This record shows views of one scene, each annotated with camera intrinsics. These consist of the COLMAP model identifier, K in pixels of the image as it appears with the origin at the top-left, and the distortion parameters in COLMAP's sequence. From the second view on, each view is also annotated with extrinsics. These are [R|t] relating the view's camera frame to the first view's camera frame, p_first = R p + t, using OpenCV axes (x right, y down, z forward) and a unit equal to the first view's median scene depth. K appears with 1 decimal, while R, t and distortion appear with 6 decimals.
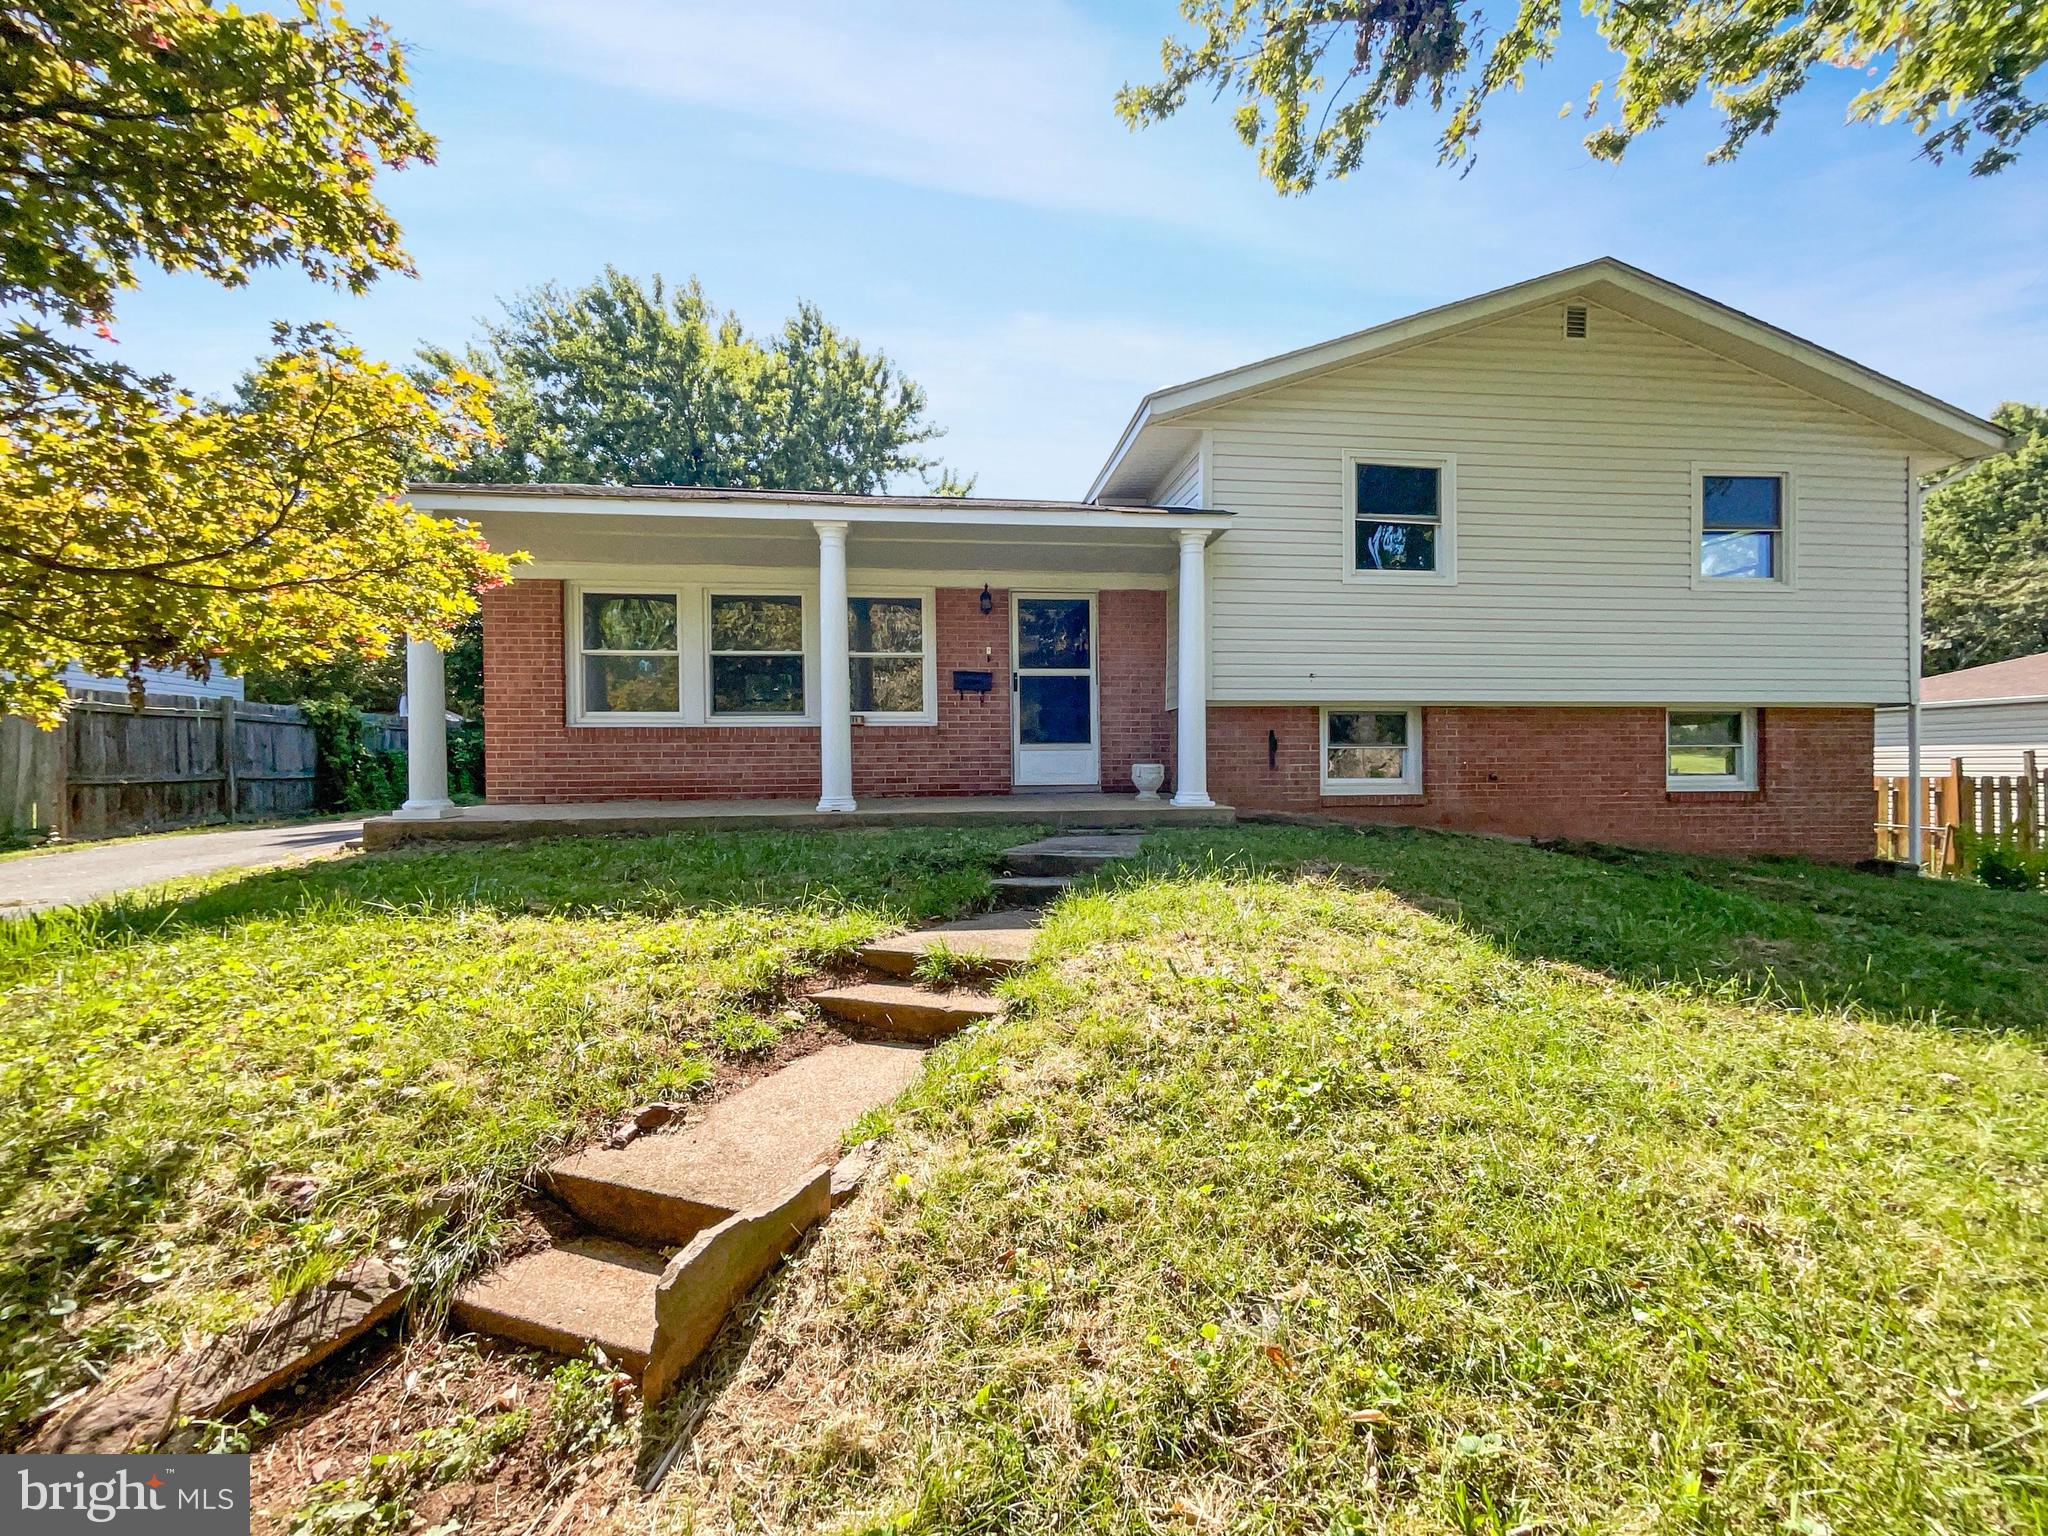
lens RADIAL K [[819.3, 0, 1016.6], [0, 819.3, 763.1], [0, 0, 1]] dist [0.024183, -0.007708]
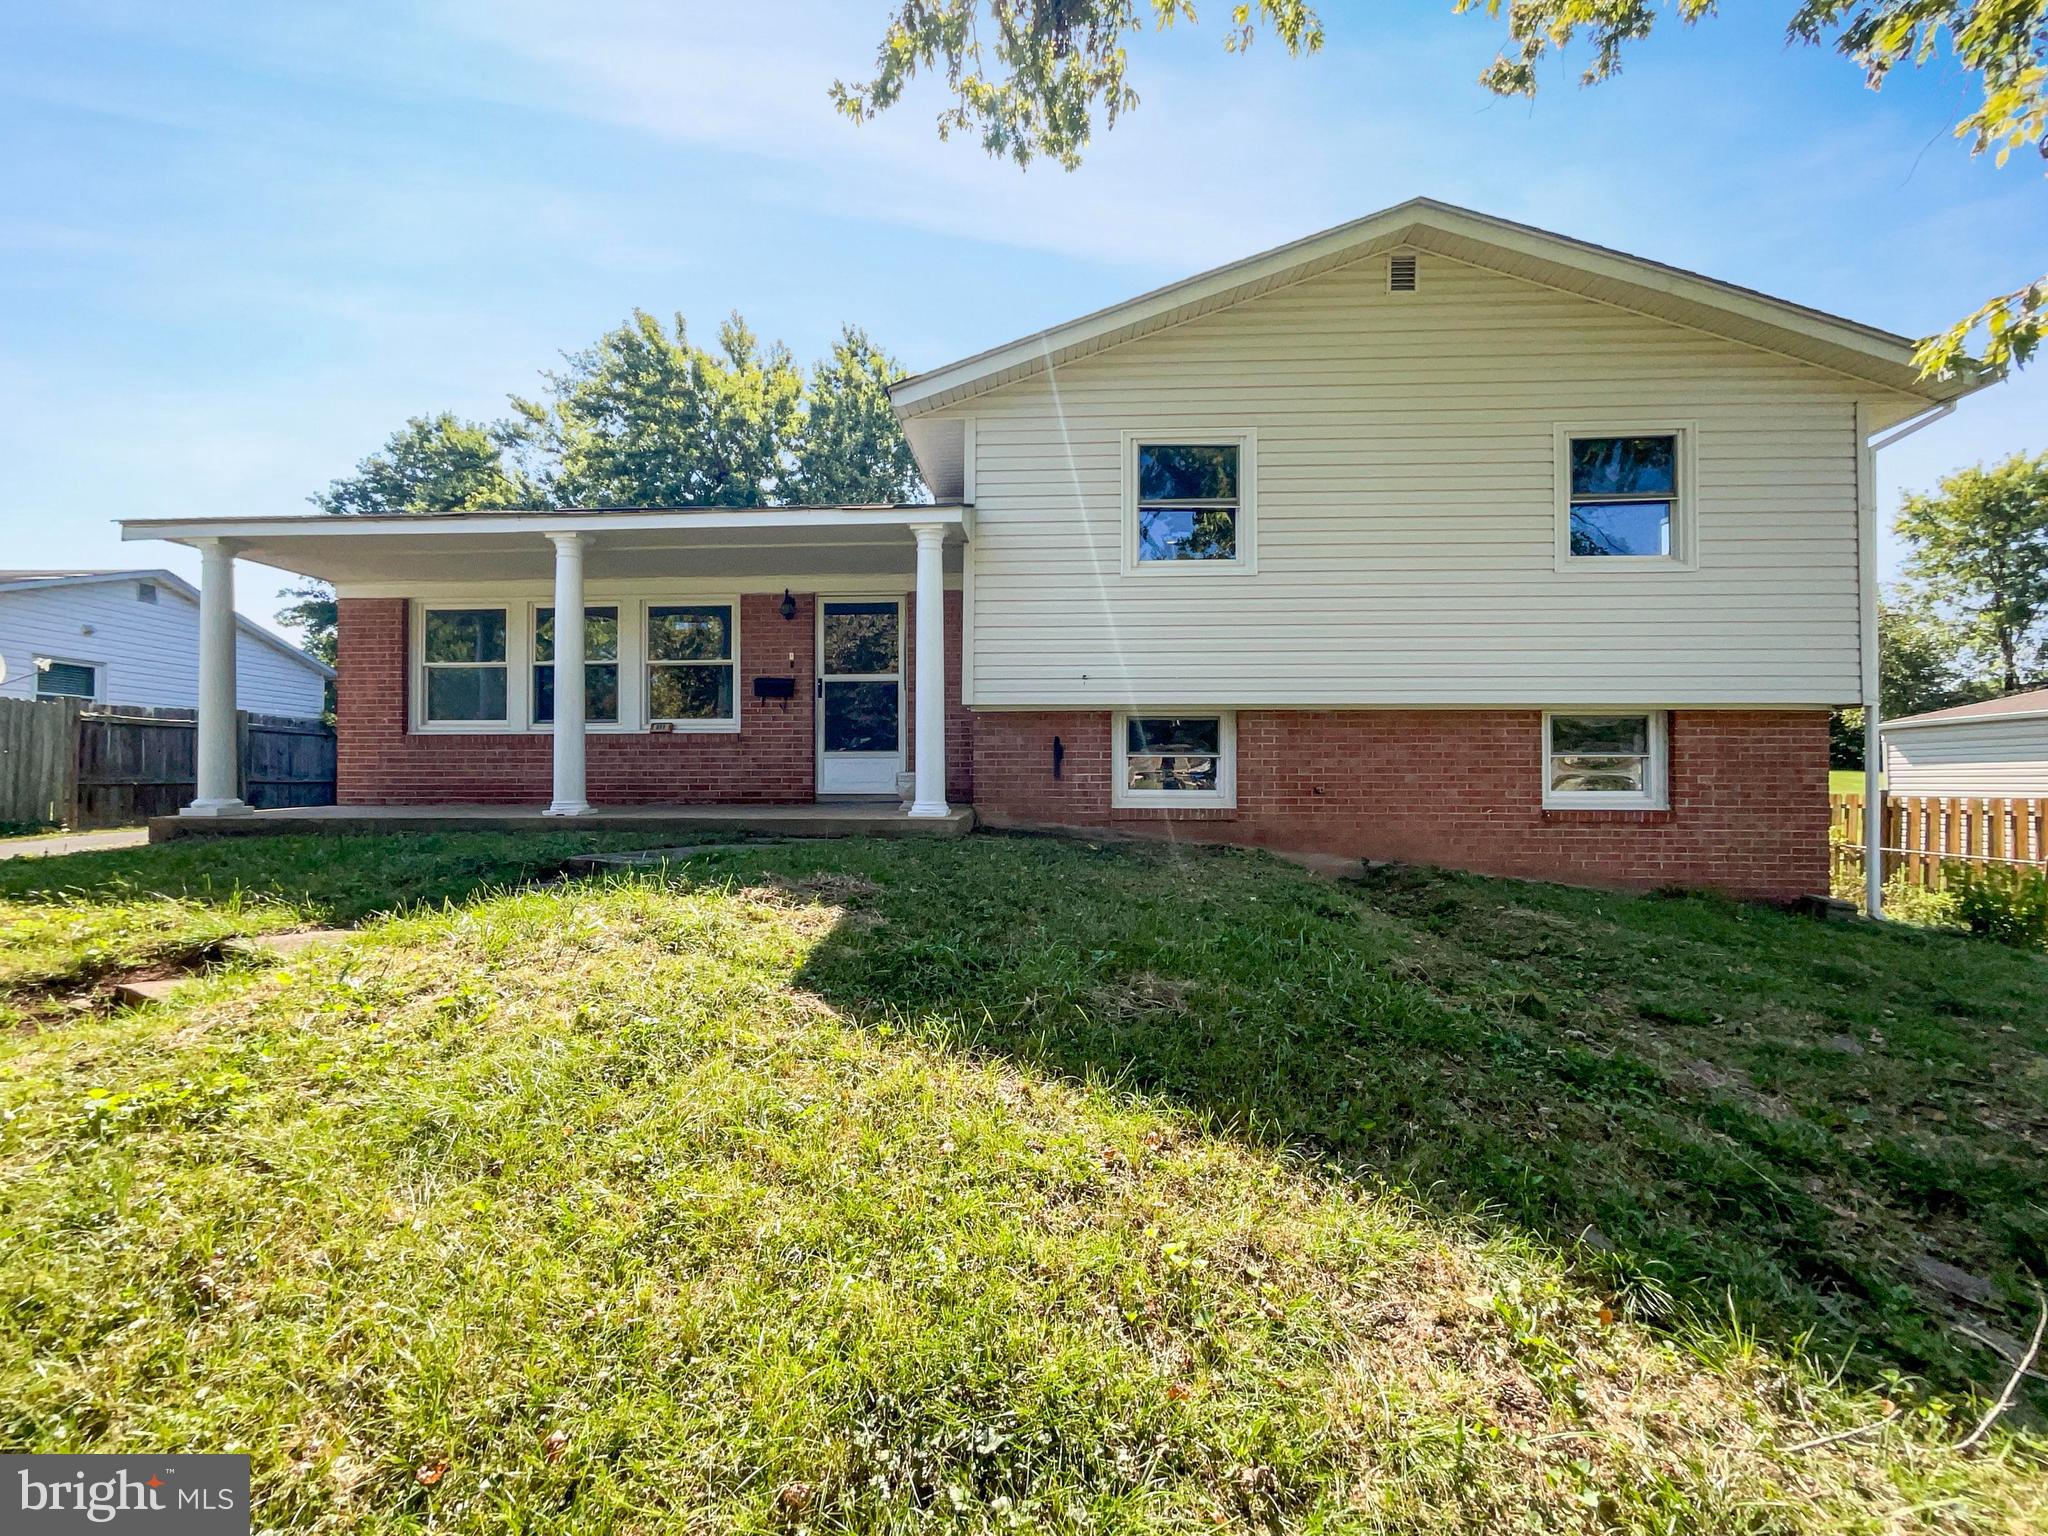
lens RADIAL K [[831.5, 0, 1024.0], [0, 831.5, 768.0], [0, 0, 1]] dist [0.001870, -0.003695]
pose [[0.985061, 0.005640, -0.172111, 0.421002], [-0.007420, 0.999925, -0.009700, 0.004389], [0.172043, 0.010832, 0.985030, 0.066972]]
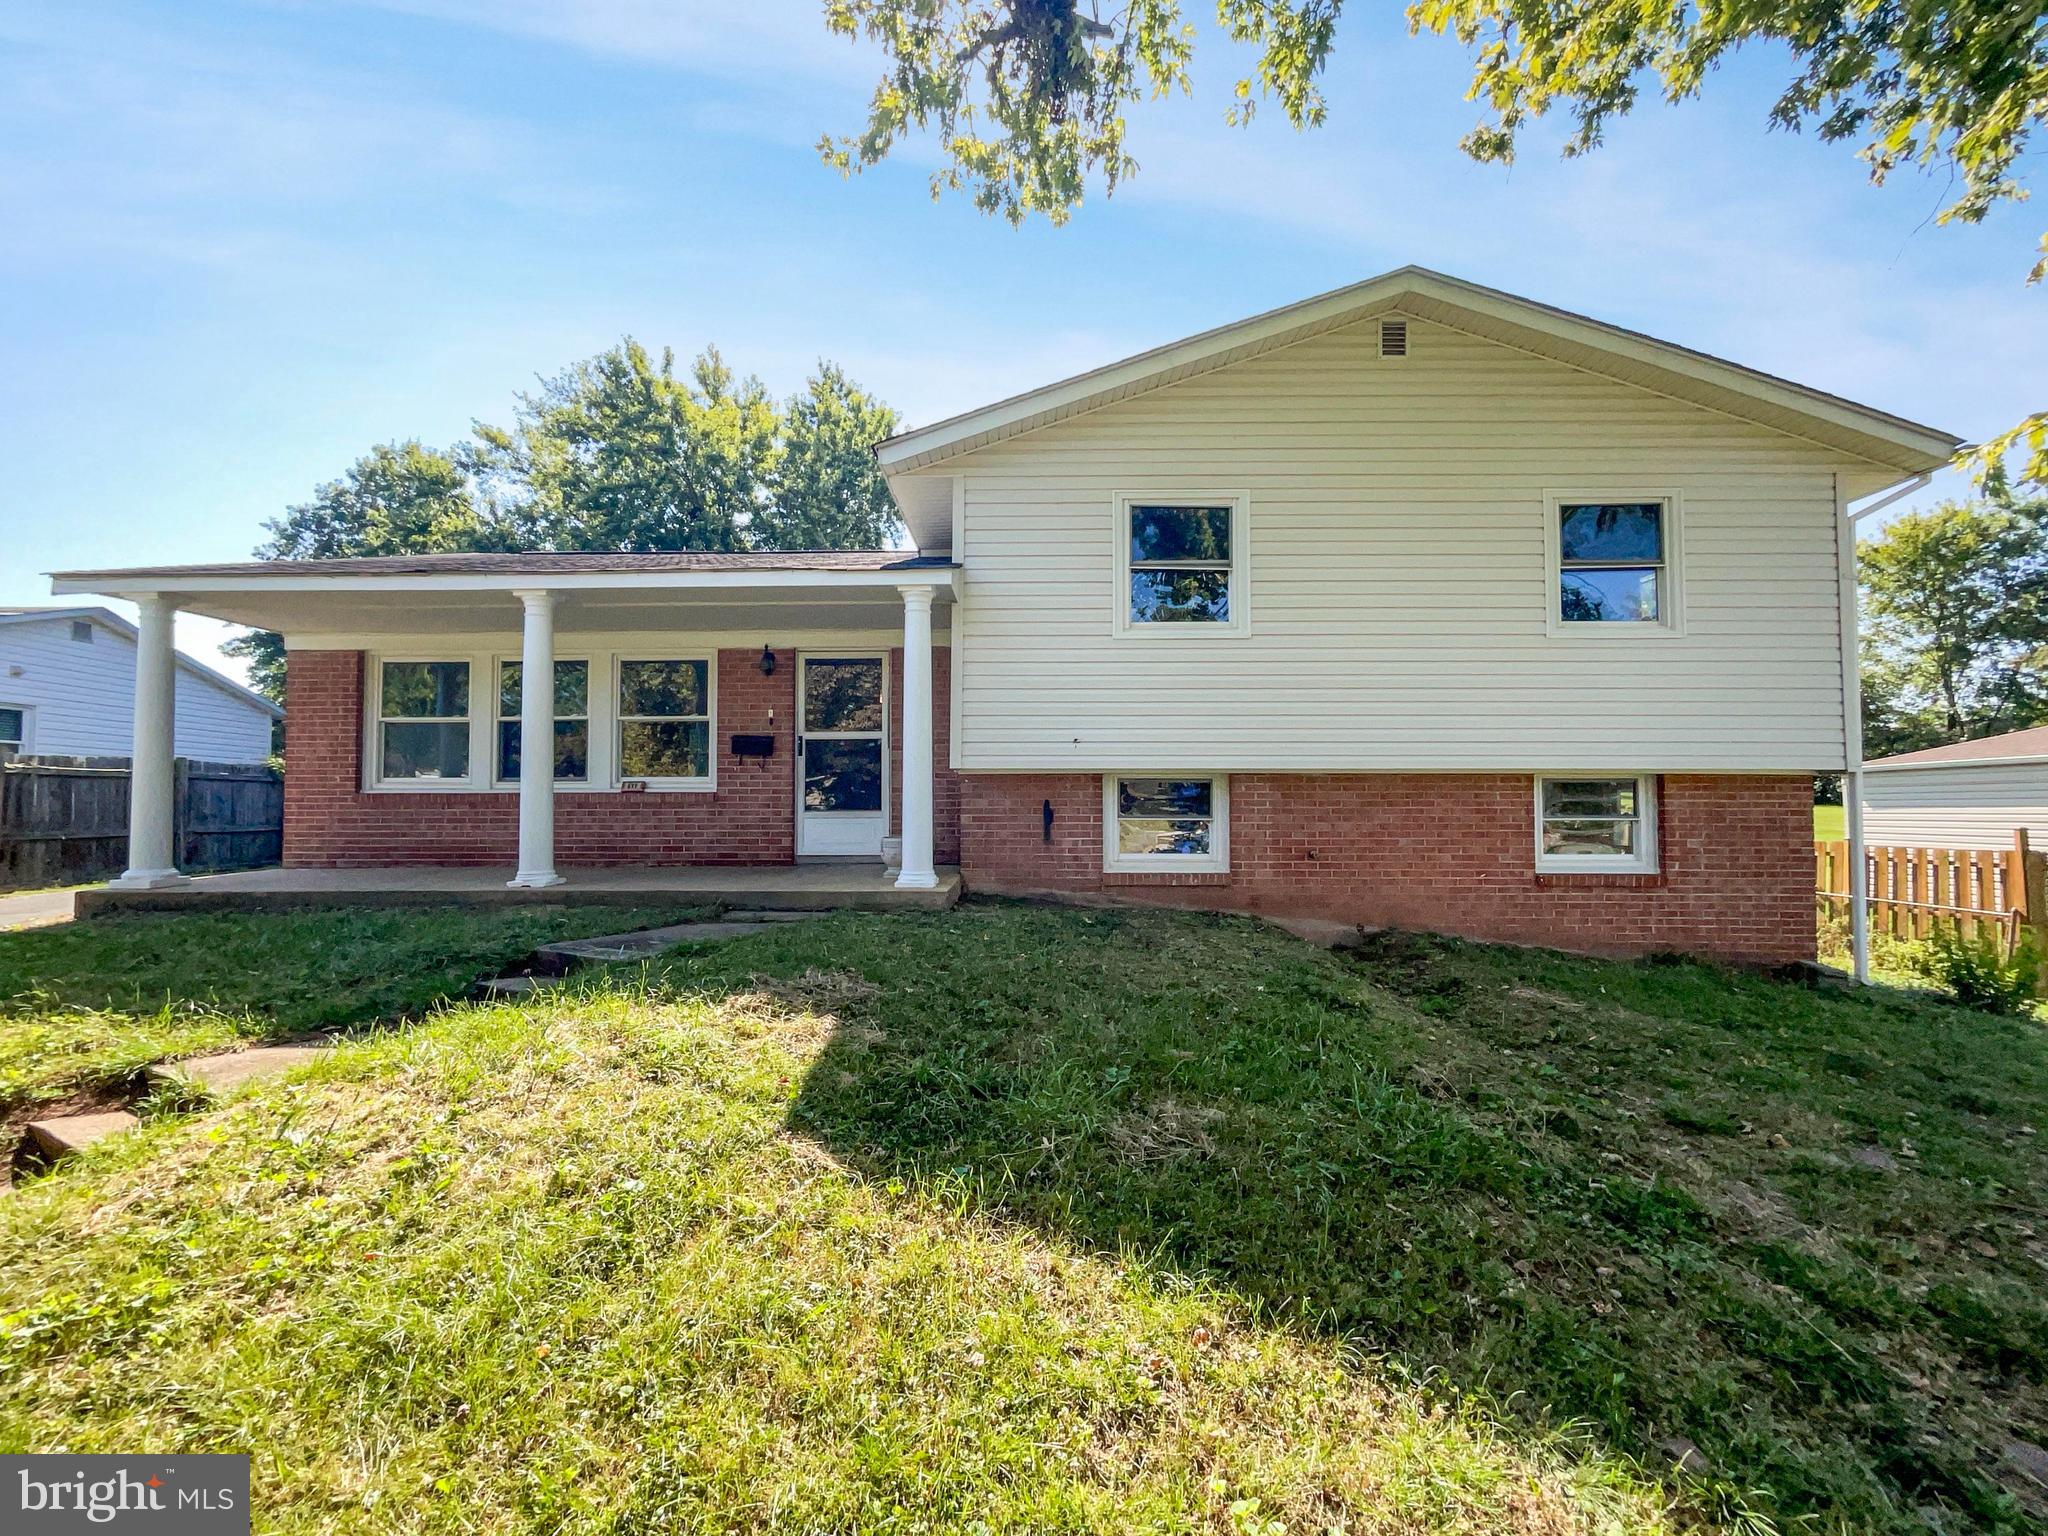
lens RADIAL K [[833.5, 0, 1026.4], [0, 833.5, 777.3], [0, 0, 1]] dist [0.004155, -0.004987]
pose [[0.990694, 0.002110, -0.136091, 0.399122], [-0.006637, 0.999439, -0.032824, -0.033794], [0.135945, 0.033422, 0.990152, 0.085069]]
